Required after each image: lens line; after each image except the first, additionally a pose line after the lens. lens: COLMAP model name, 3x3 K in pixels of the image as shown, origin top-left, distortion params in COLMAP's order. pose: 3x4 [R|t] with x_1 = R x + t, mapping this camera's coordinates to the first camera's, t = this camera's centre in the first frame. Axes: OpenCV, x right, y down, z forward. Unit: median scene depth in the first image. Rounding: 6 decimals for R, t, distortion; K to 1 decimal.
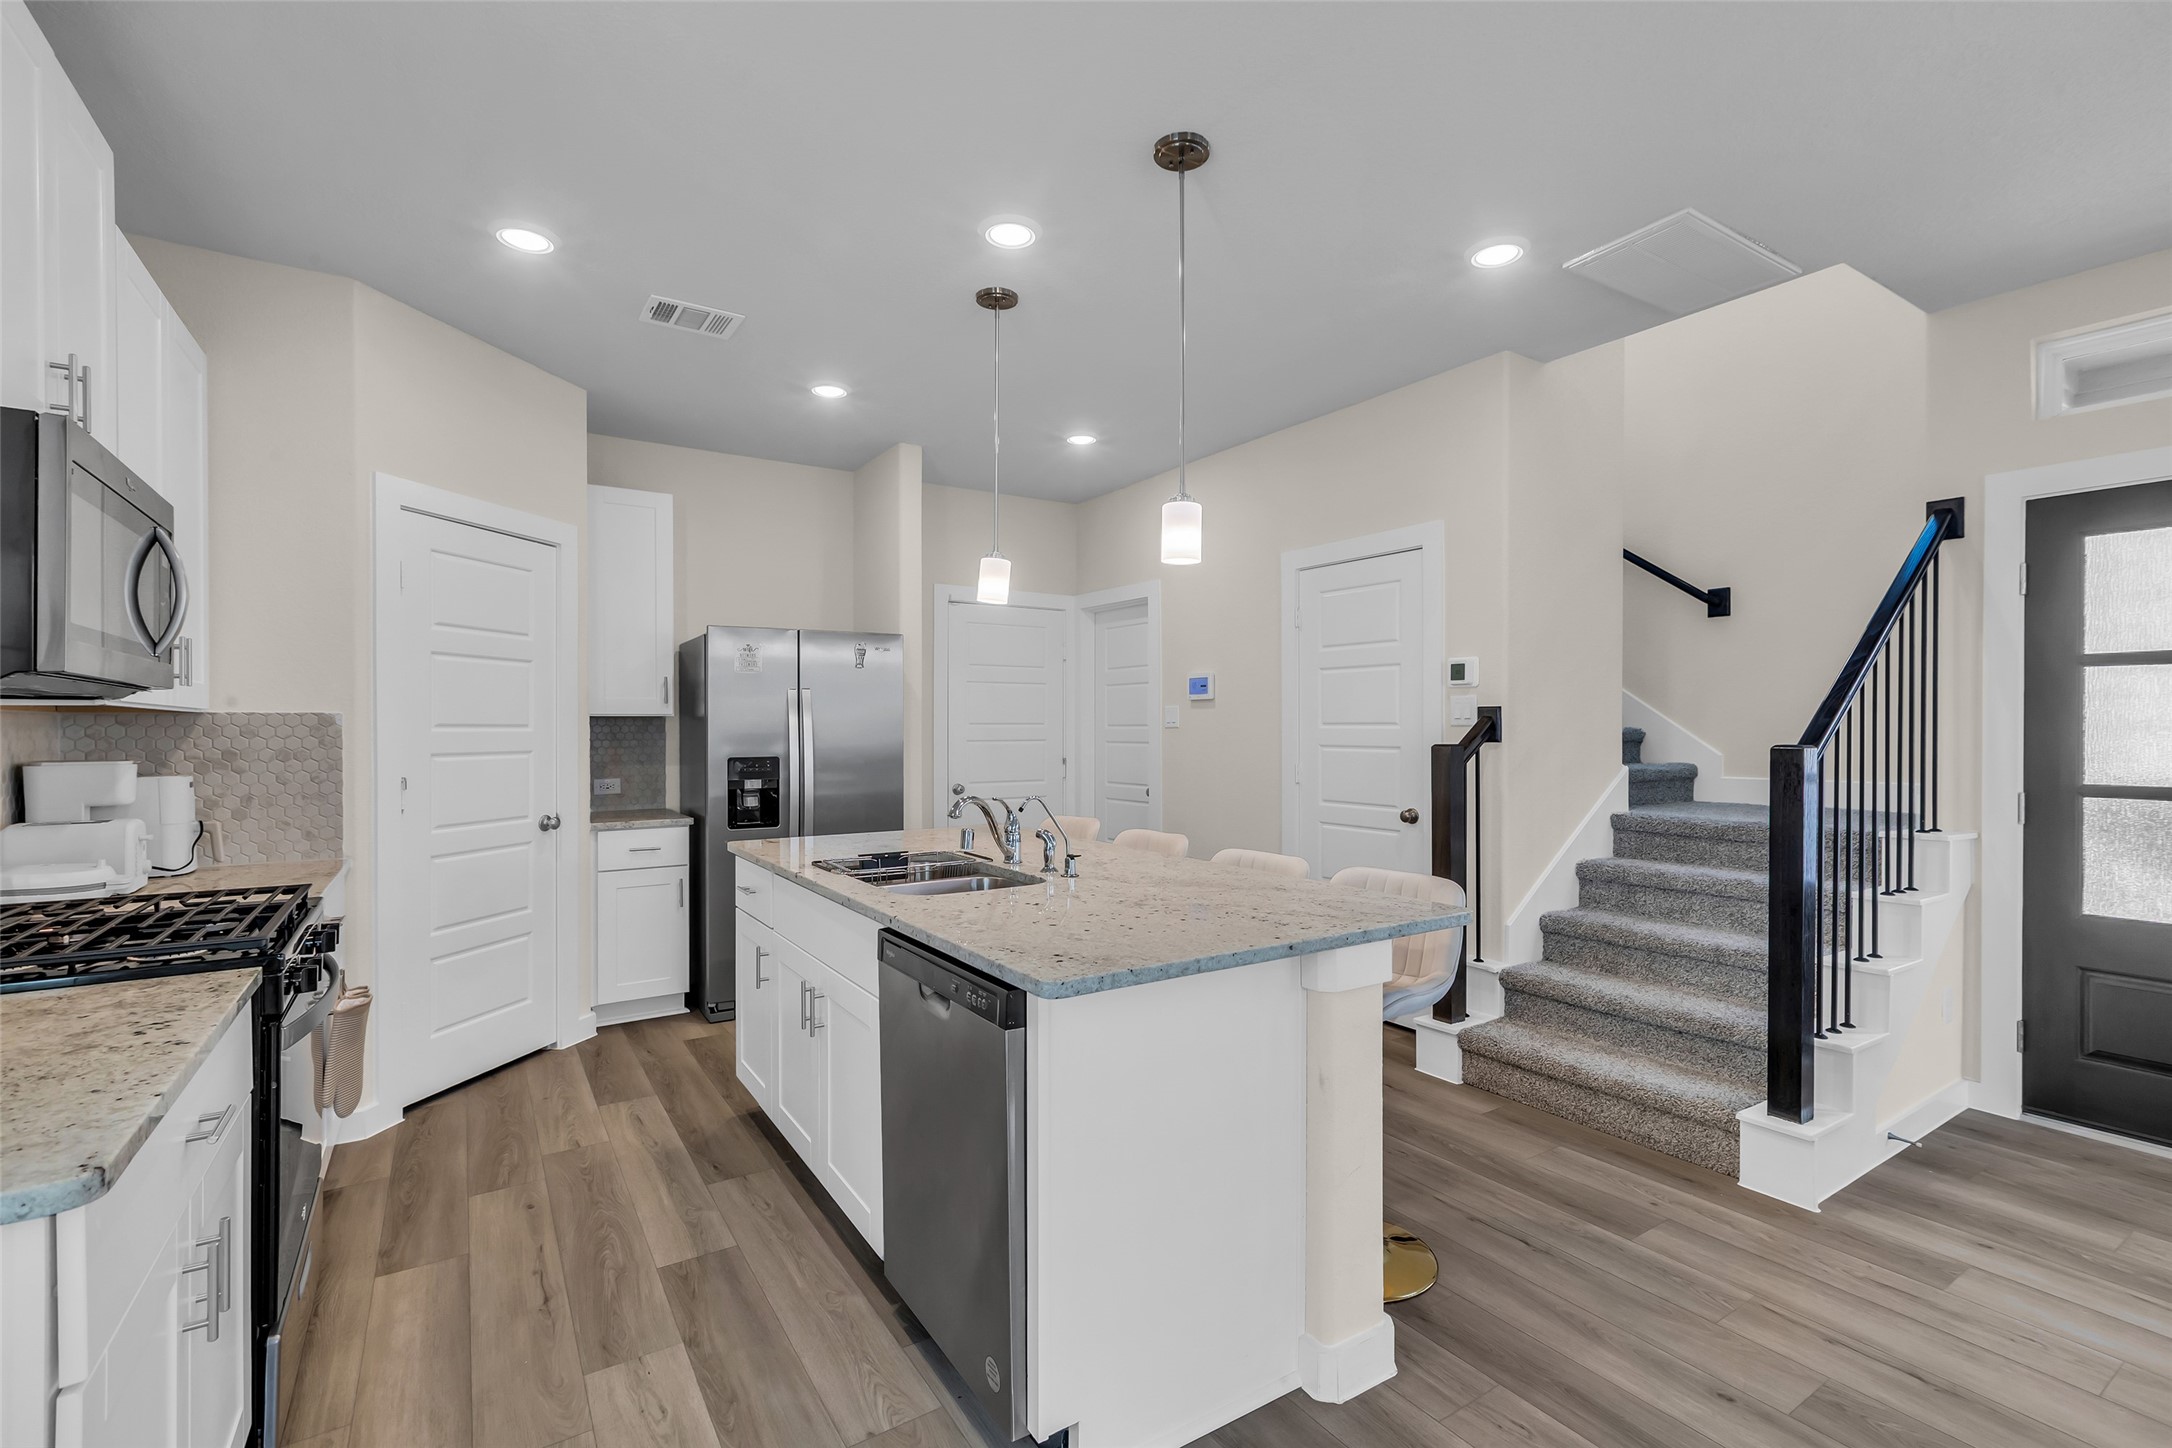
lens RADIAL K [[972.8, 0, 1103.8], [0, 972.8, 731.0], [0, 0, 1]] dist [0.003460, 0.000247]
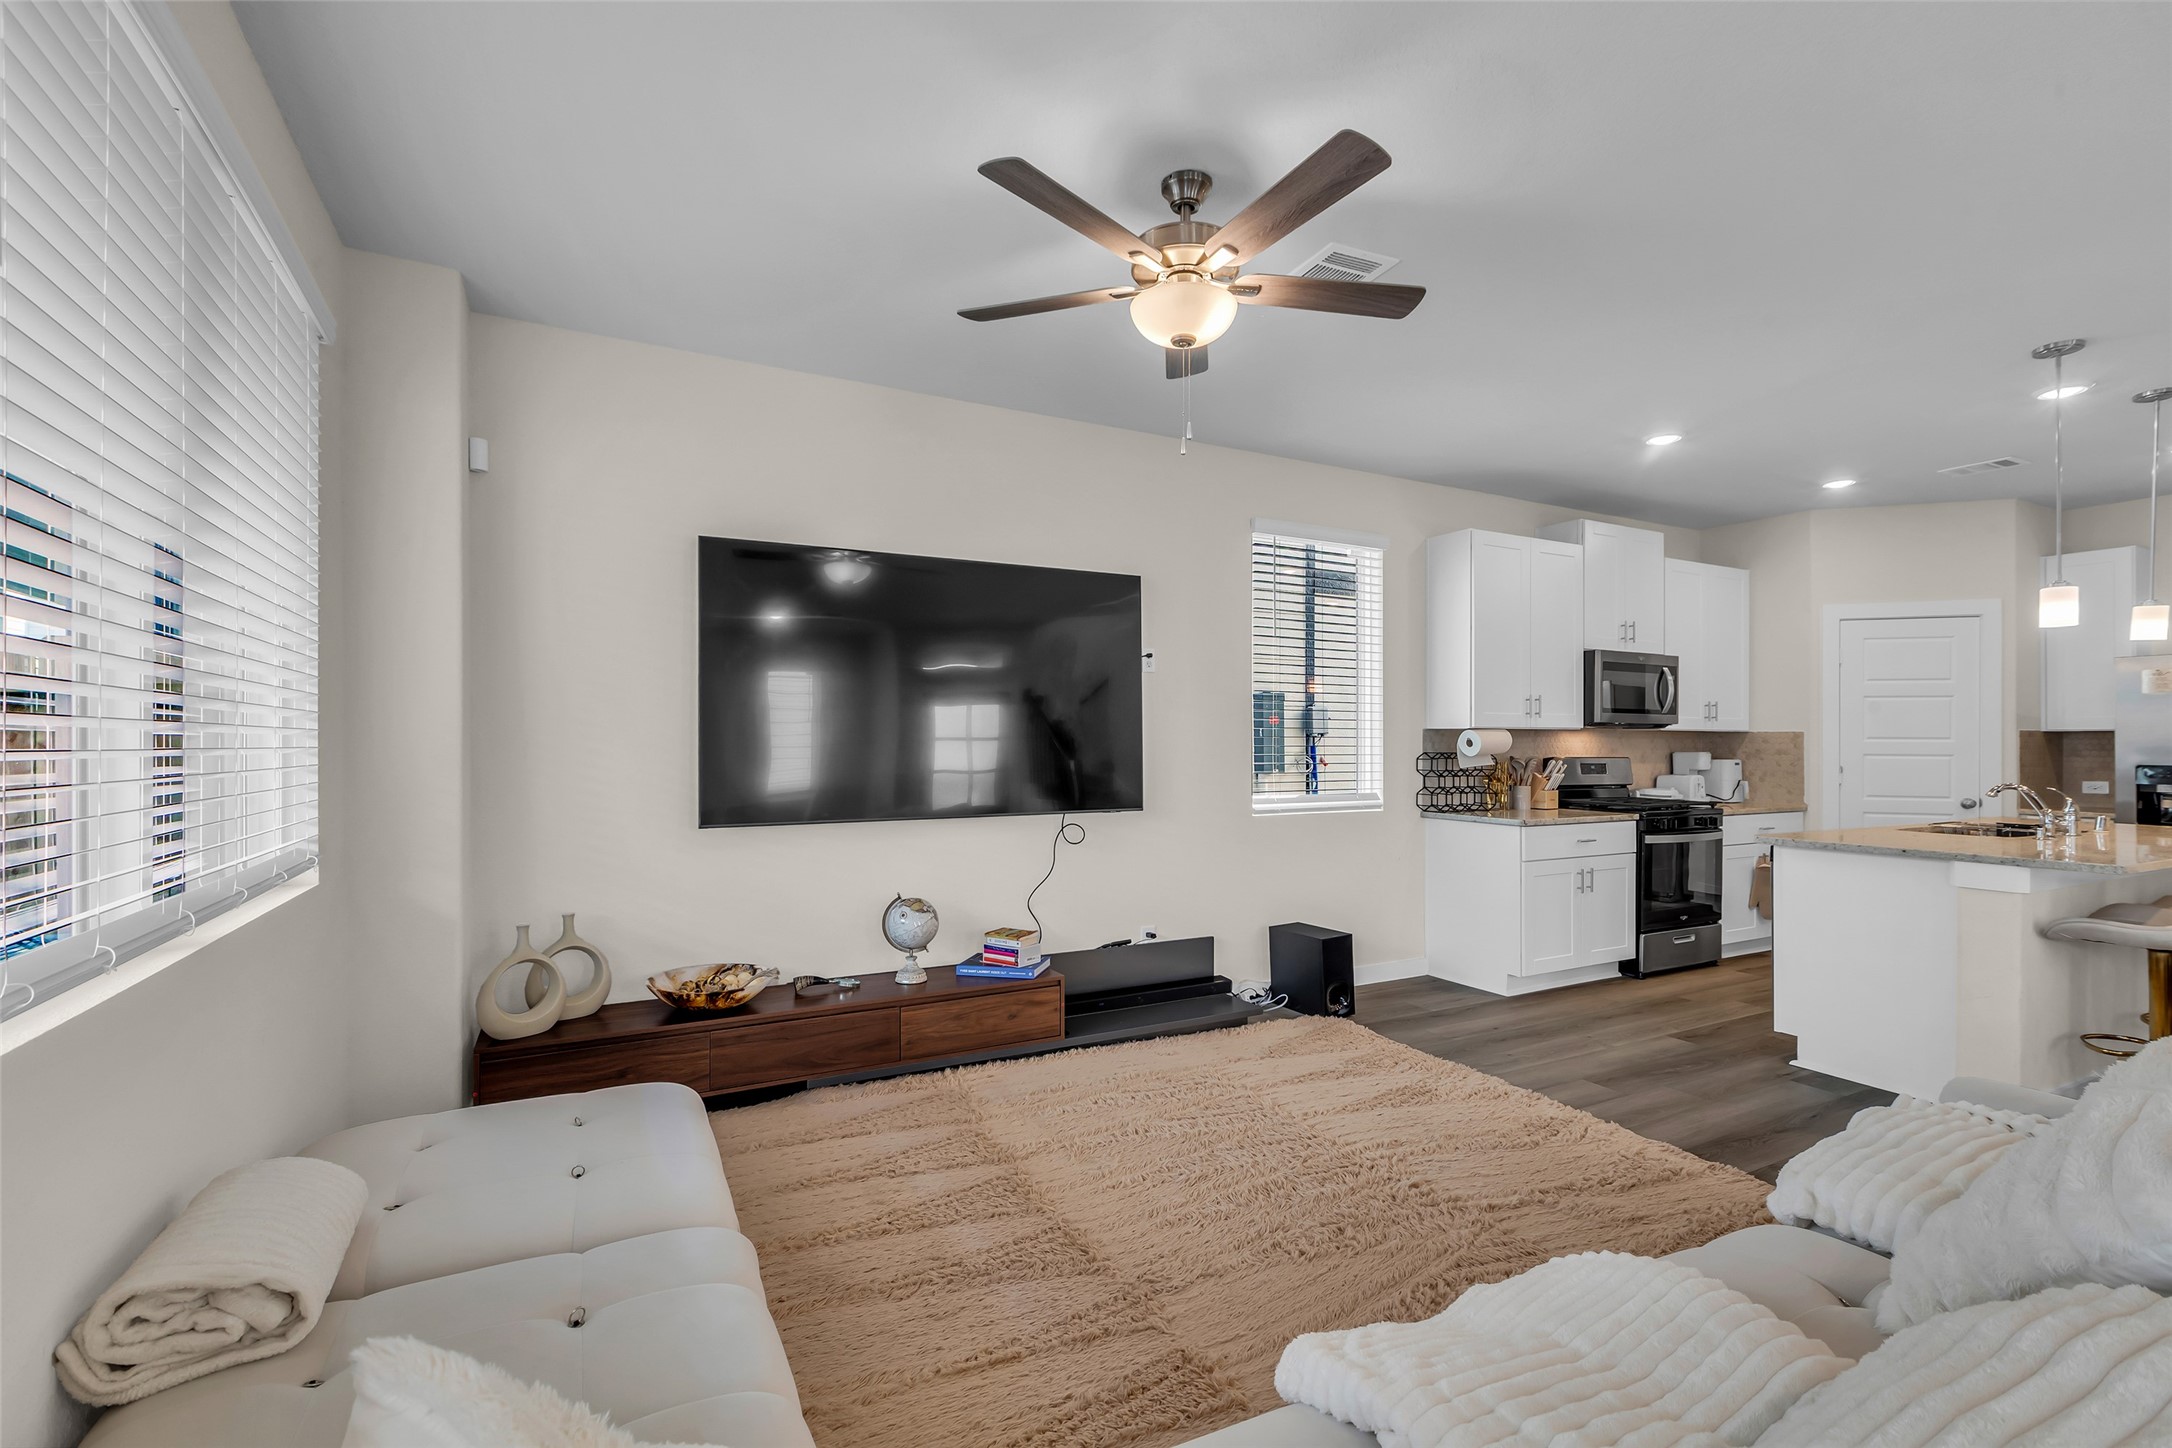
lens RADIAL K [[978.4, 0, 1090.2], [0, 978.4, 728.6], [0, 0, 1]] dist [-0.000084, -0.000320]
pose [[-0.100130, -0.008170, -0.994941, 1.369251], [-0.008974, 0.999933, -0.007308, 0.003289], [0.994934, 0.008197, -0.100196, -0.244952]]
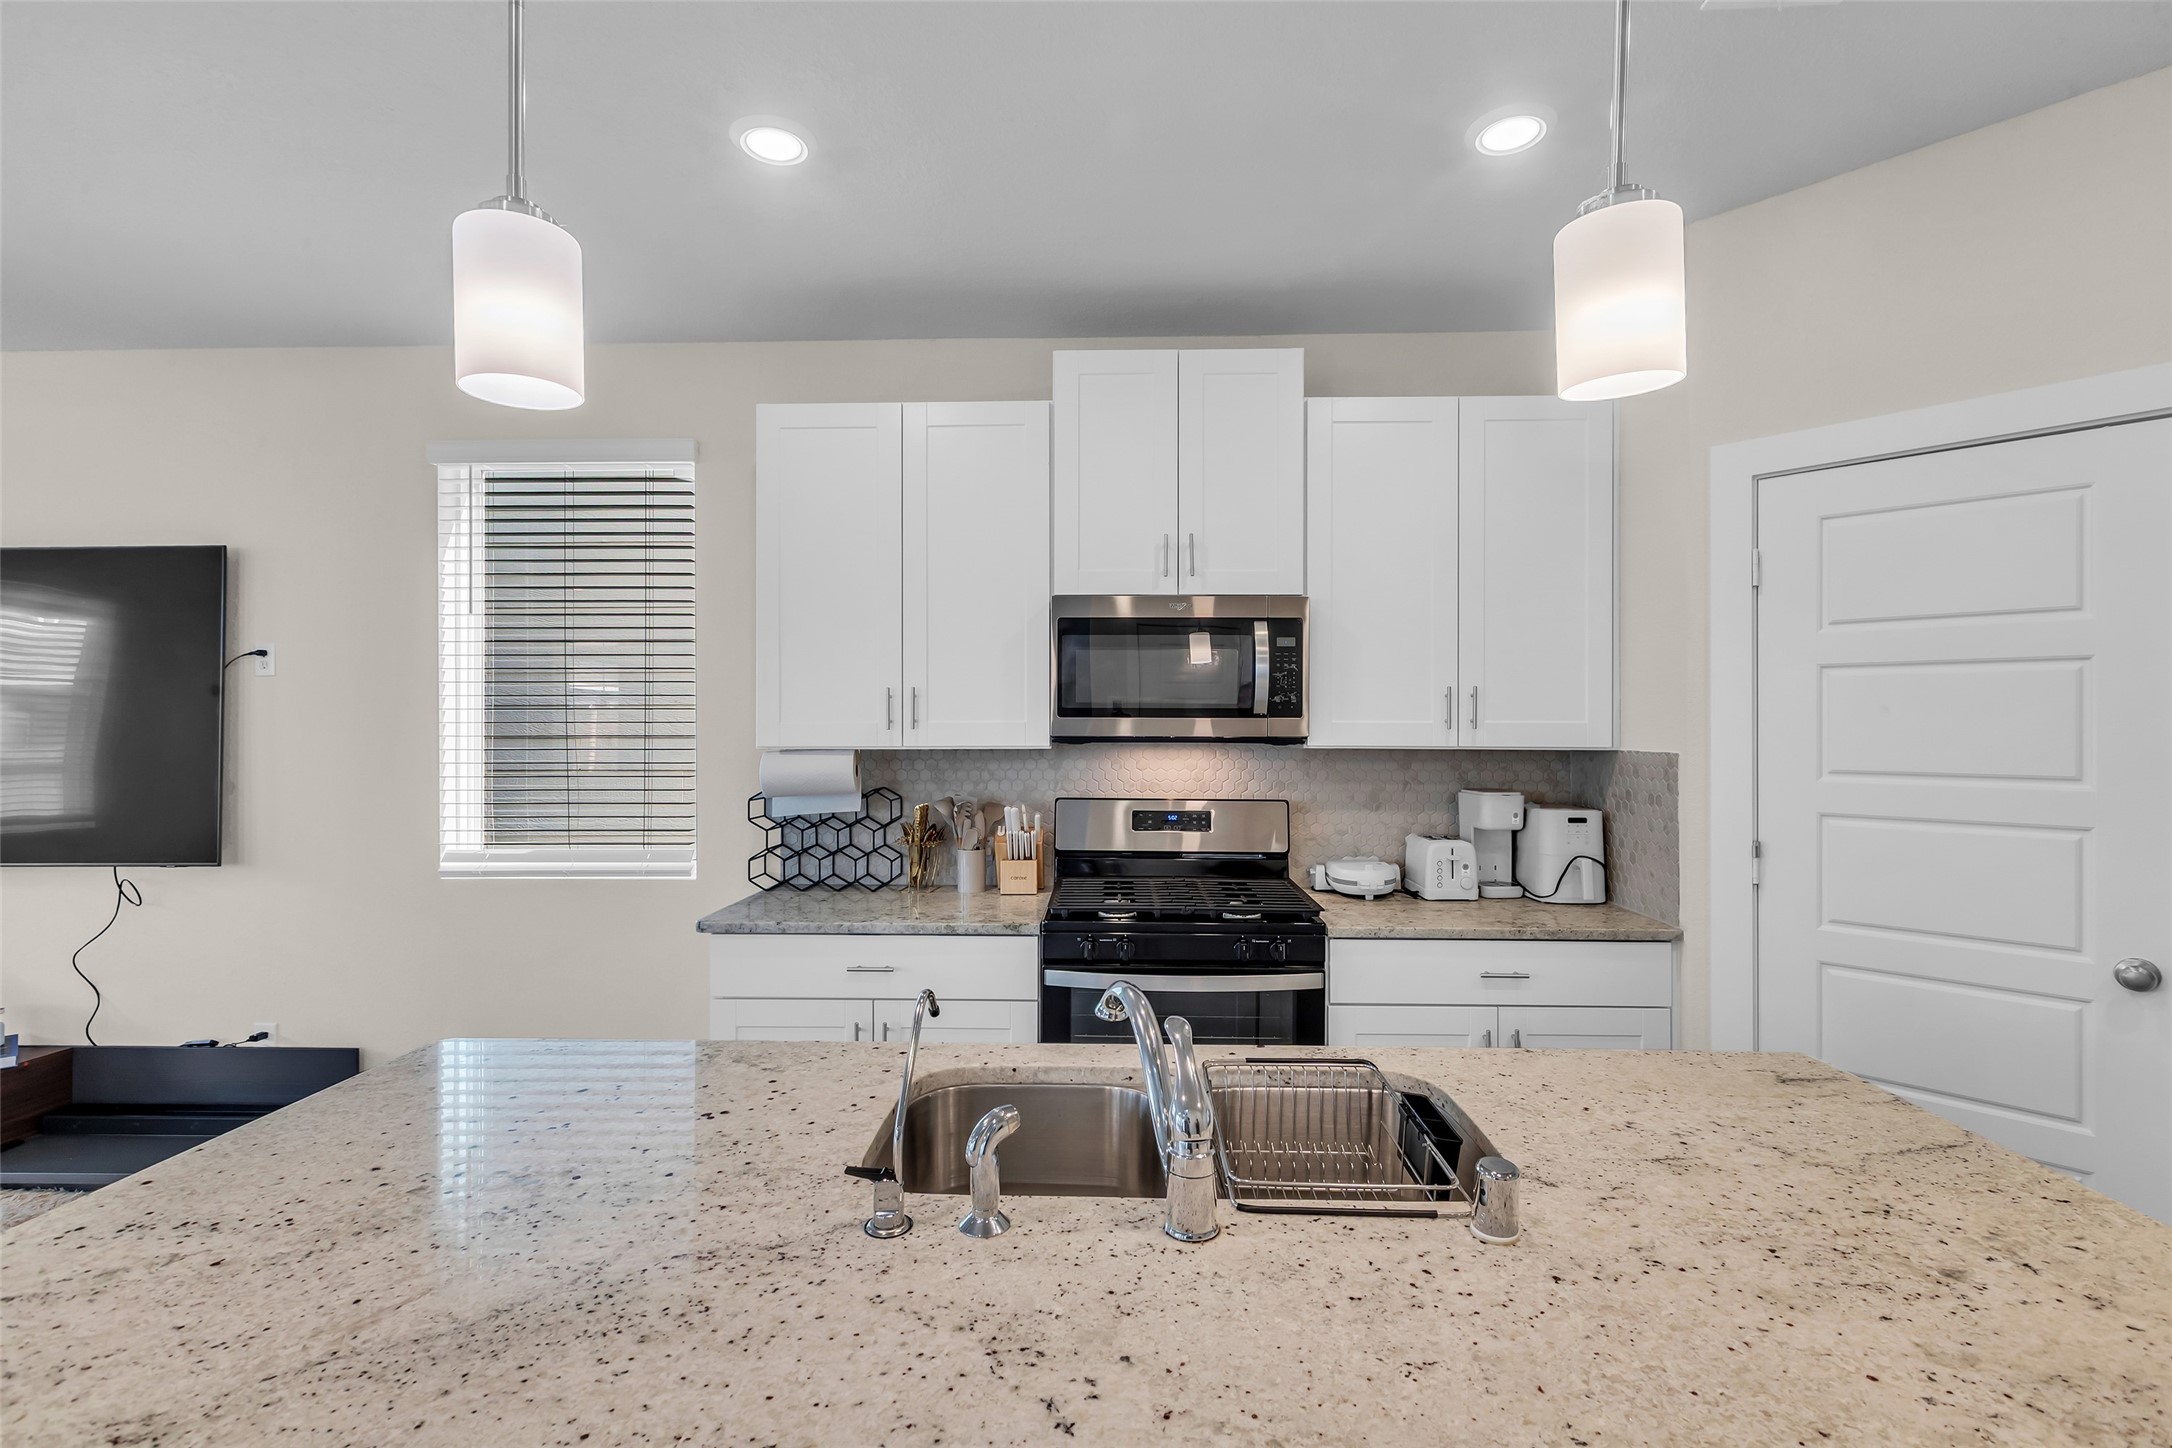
lens RADIAL K [[981.3, 0, 1096.2], [0, 981.3, 718.1], [0, 0, 1]] dist [0.002144, -0.000366]
pose [[-0.582365, -0.006354, -0.812902, 0.198159], [-0.002868, 0.999979, -0.005761, -0.043019], [0.812922, -0.001024, -0.582371, 1.114555]]
